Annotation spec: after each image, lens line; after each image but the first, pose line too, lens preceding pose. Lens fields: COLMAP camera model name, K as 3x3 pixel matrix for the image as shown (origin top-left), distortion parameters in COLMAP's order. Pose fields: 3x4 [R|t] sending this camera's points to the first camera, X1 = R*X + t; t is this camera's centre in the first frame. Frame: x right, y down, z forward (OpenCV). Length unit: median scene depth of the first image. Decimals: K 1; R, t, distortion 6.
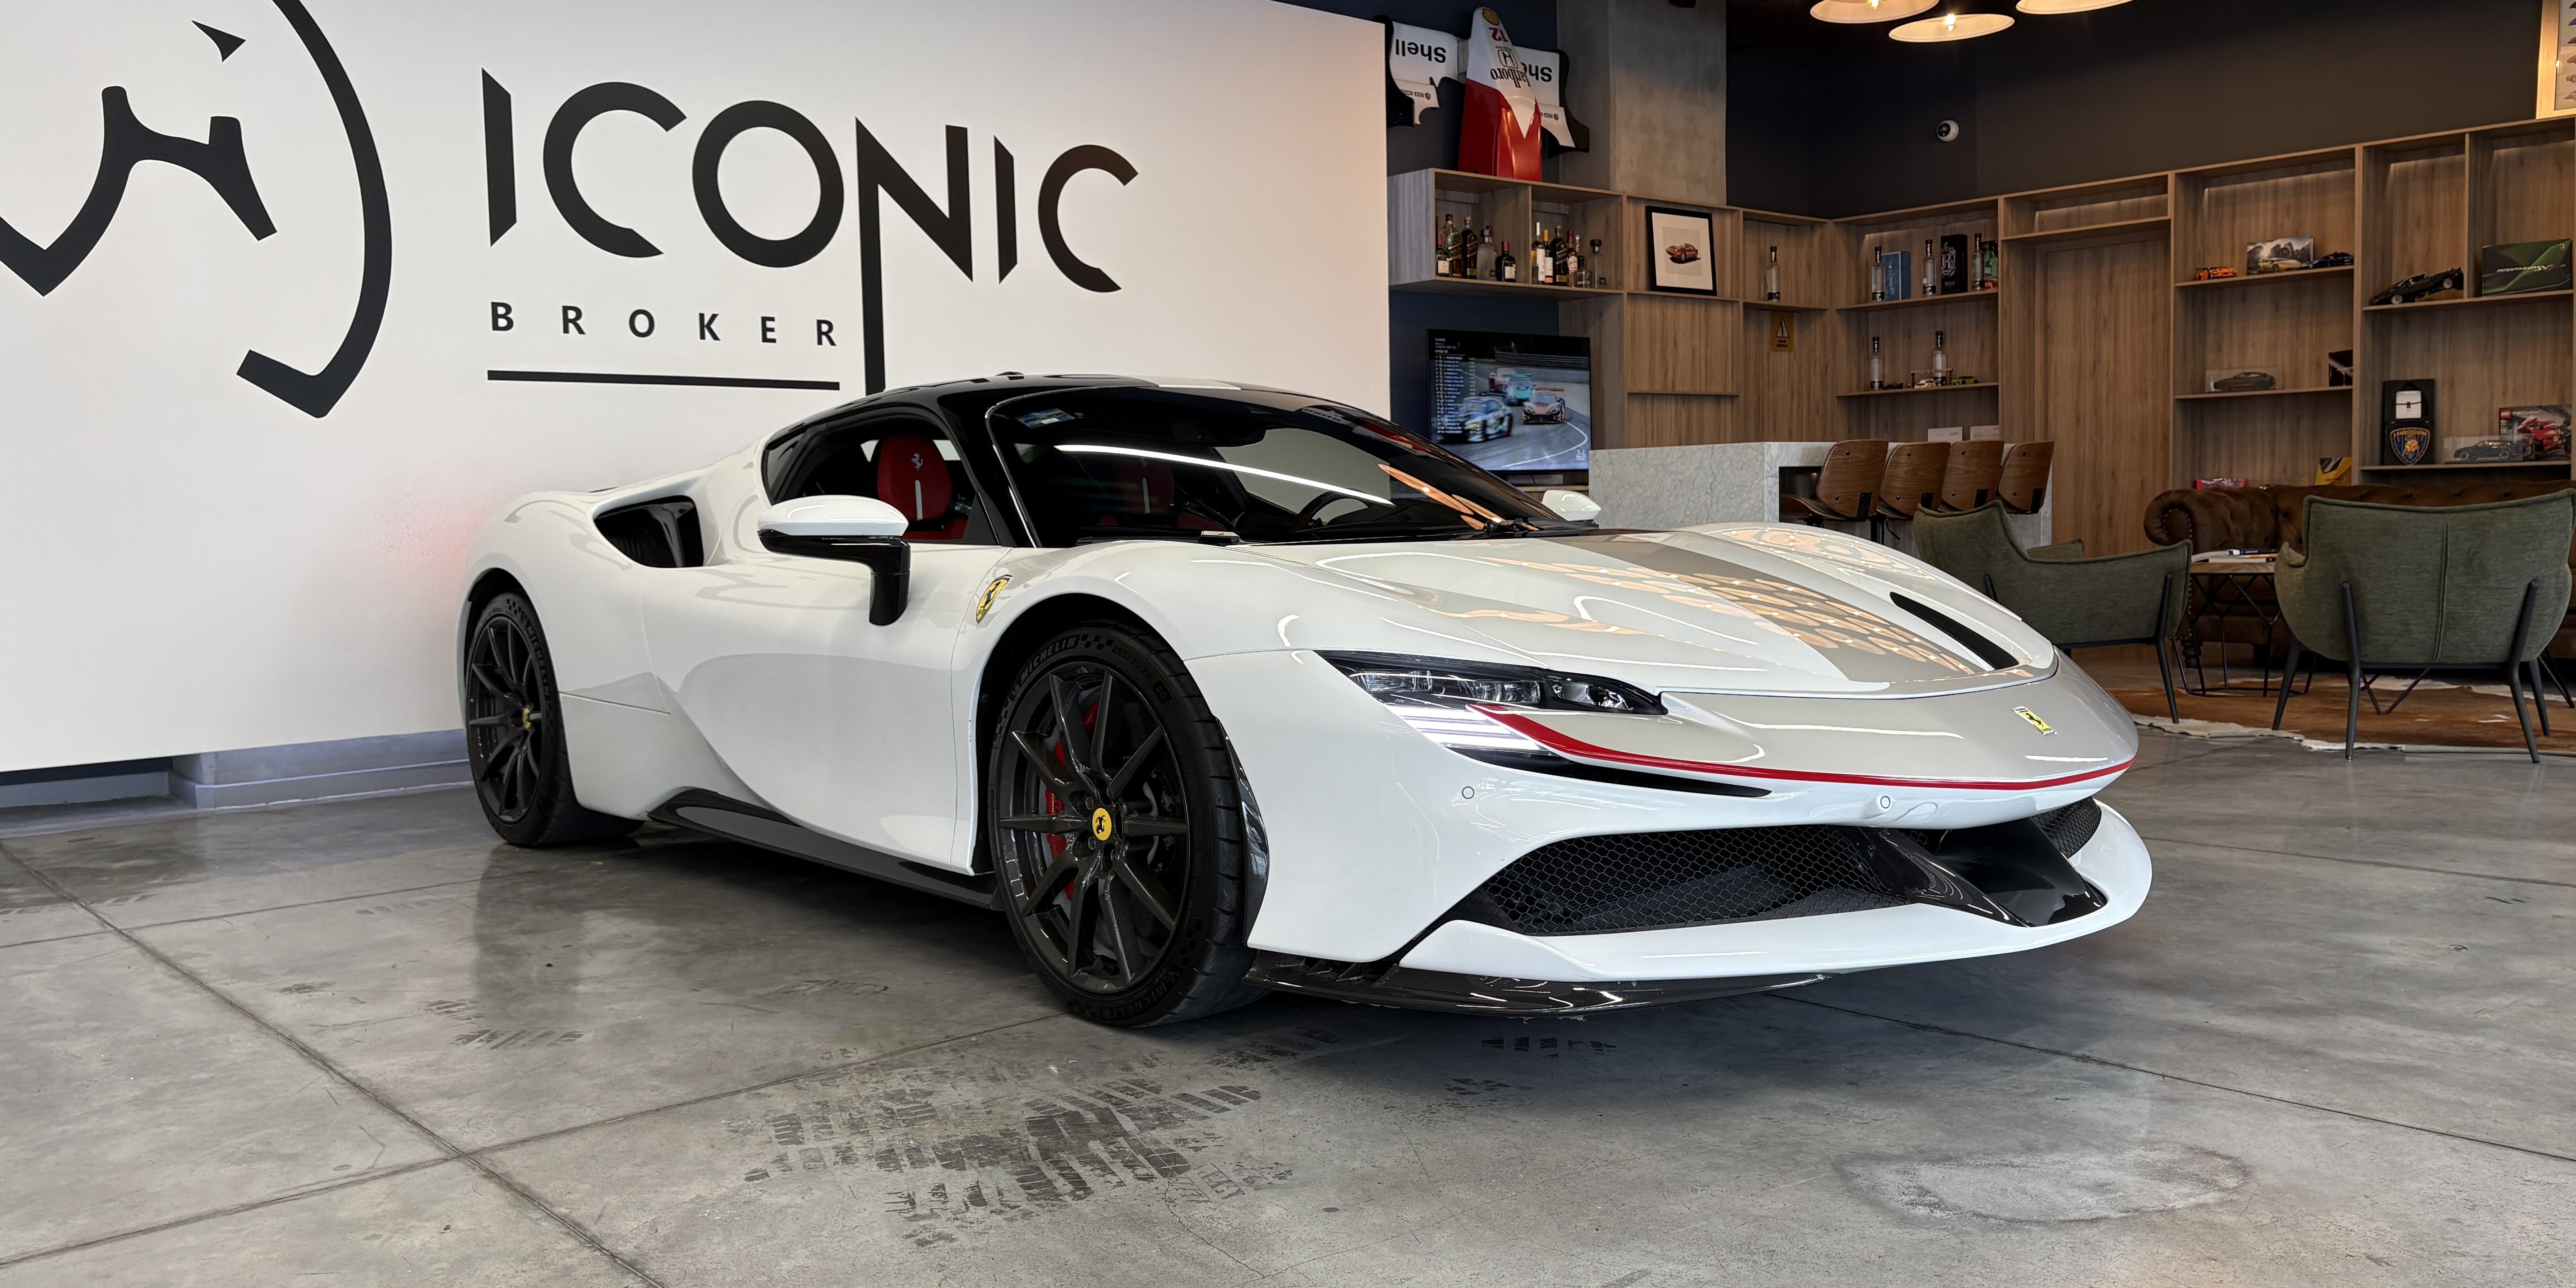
lens RADIAL K [[1955.4, 0, 1288.0], [0, 1955.4, 642.0], [0, 0, 1]] dist [0.048994, -0.051742]
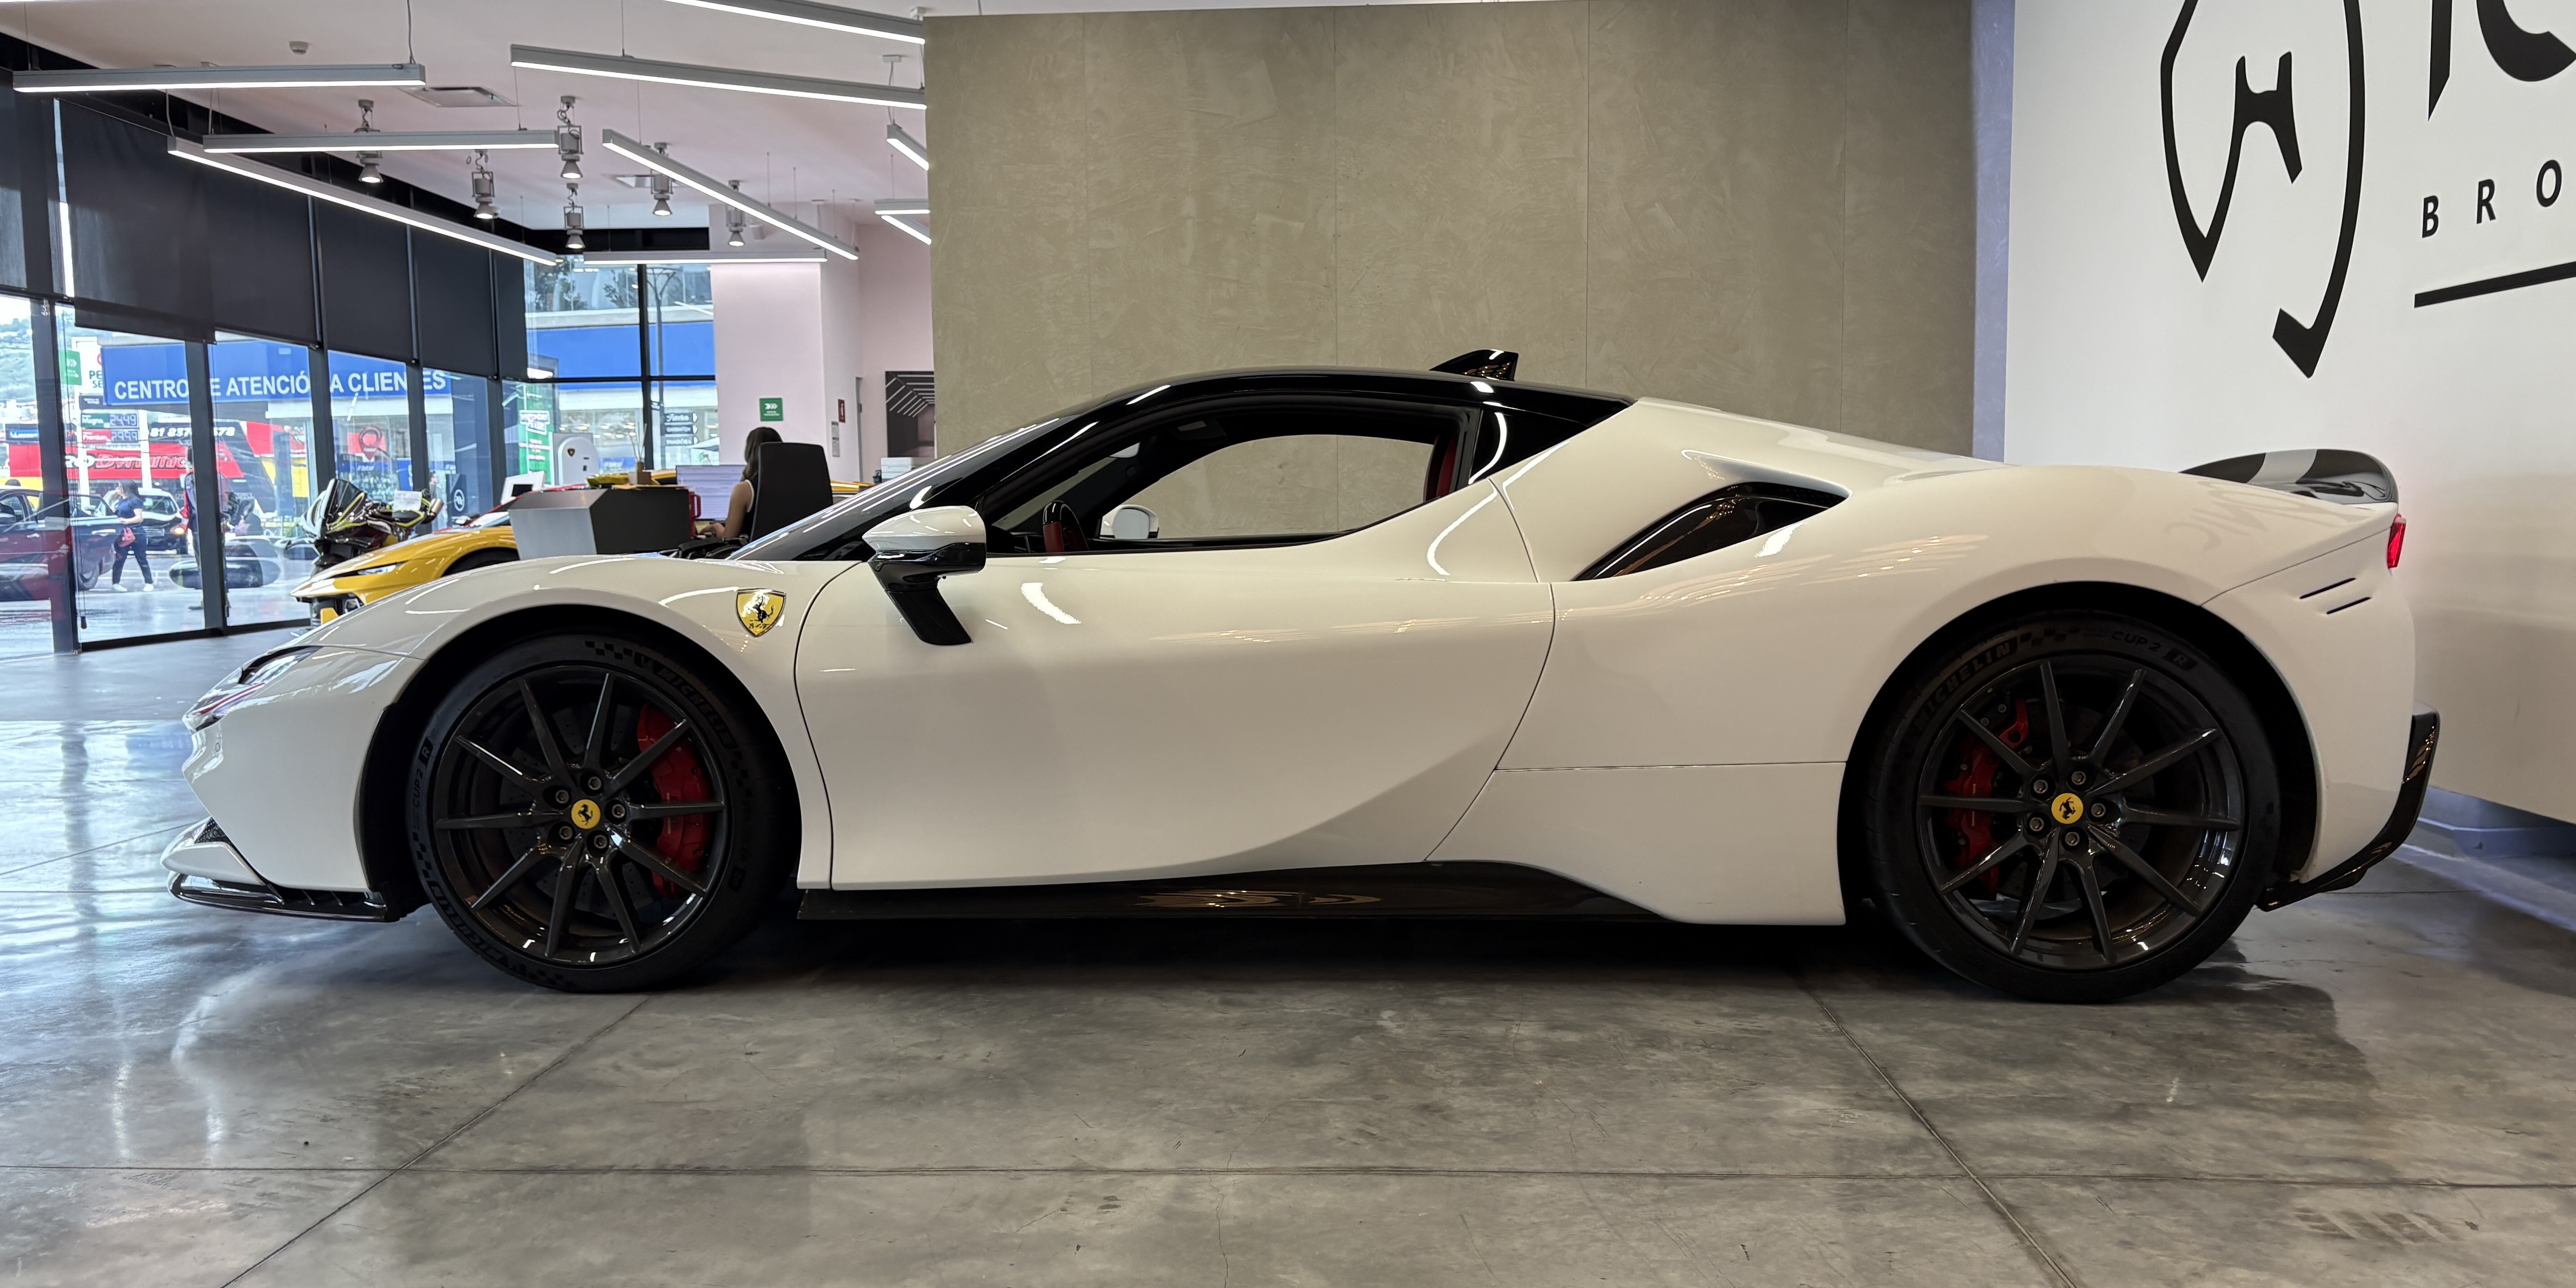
lens RADIAL K [[1955.4, 0, 1253.2], [0, 1955.4, 687.8], [0, 0, 1]] dist [0.048994, -0.051742]
pose [[-0.712715, 0.092129, -0.695377, 0.404129], [-0.021823, 0.987945, 0.153258, -0.091636], [0.701114, 0.124405, -0.702113, 1.166109]]
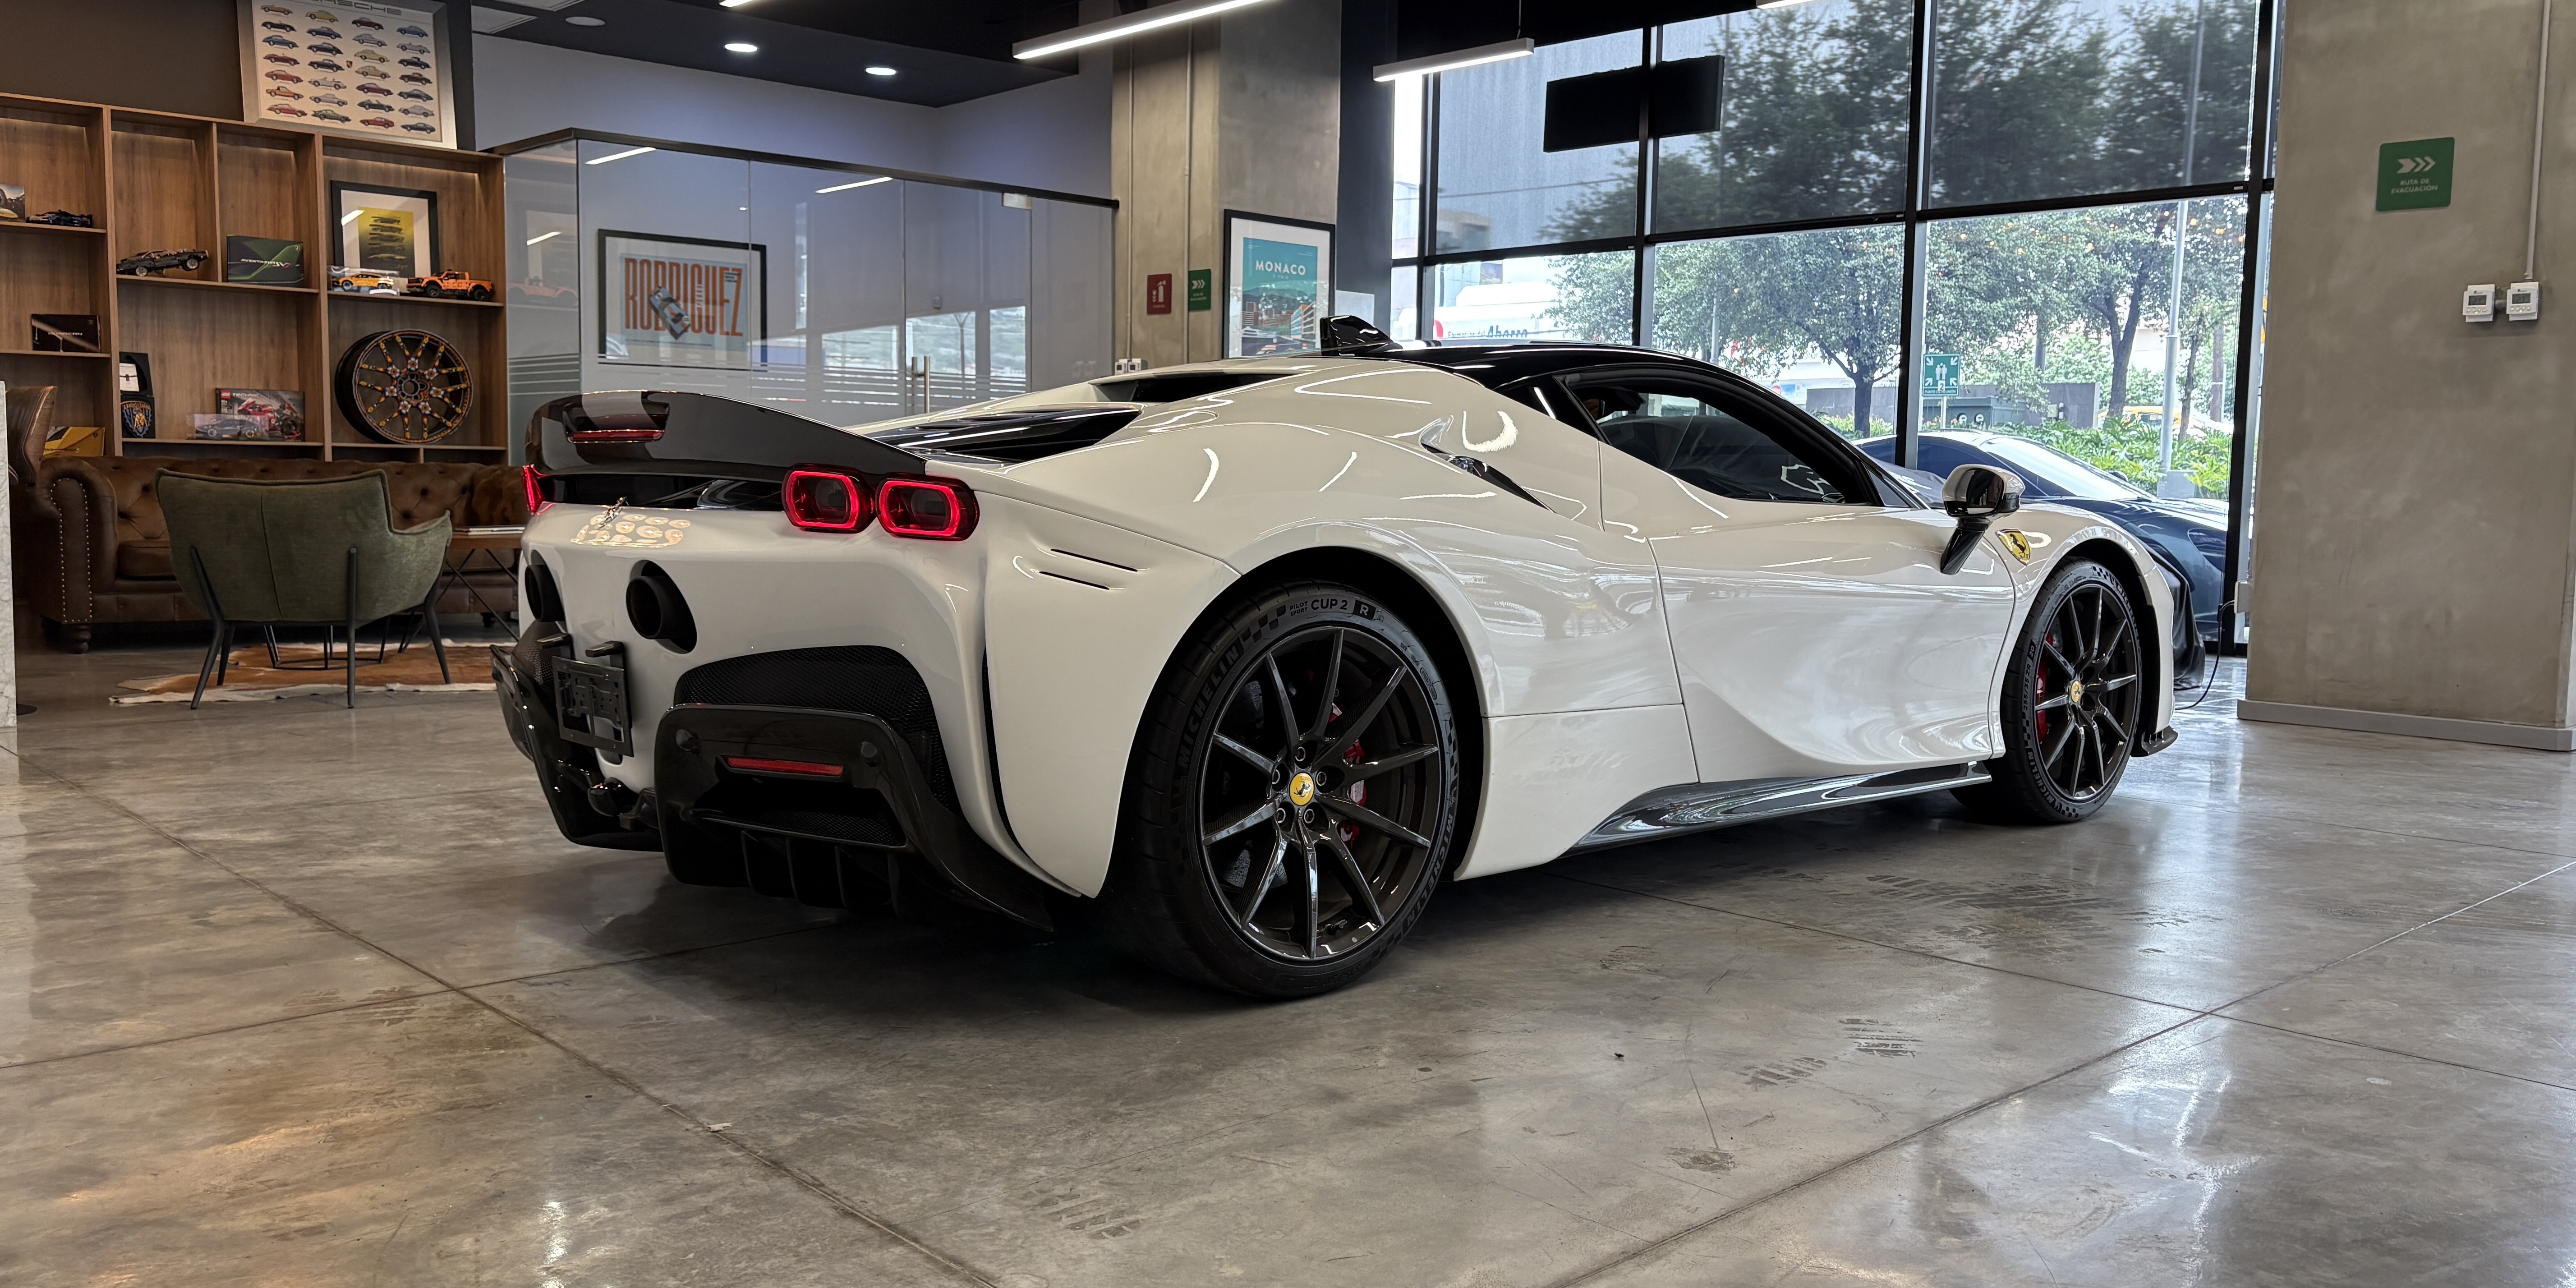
lens RADIAL K [[1955.4, 0, 1293.3], [0, 1955.4, 624.4], [0, 0, 1]] dist [0.048994, -0.051742]
pose [[-0.021499, -0.056496, 0.998171, -0.634243], [0.054736, 0.996838, 0.057600, -0.030496], [-0.998269, 0.055874, -0.018339, 0.627127]]
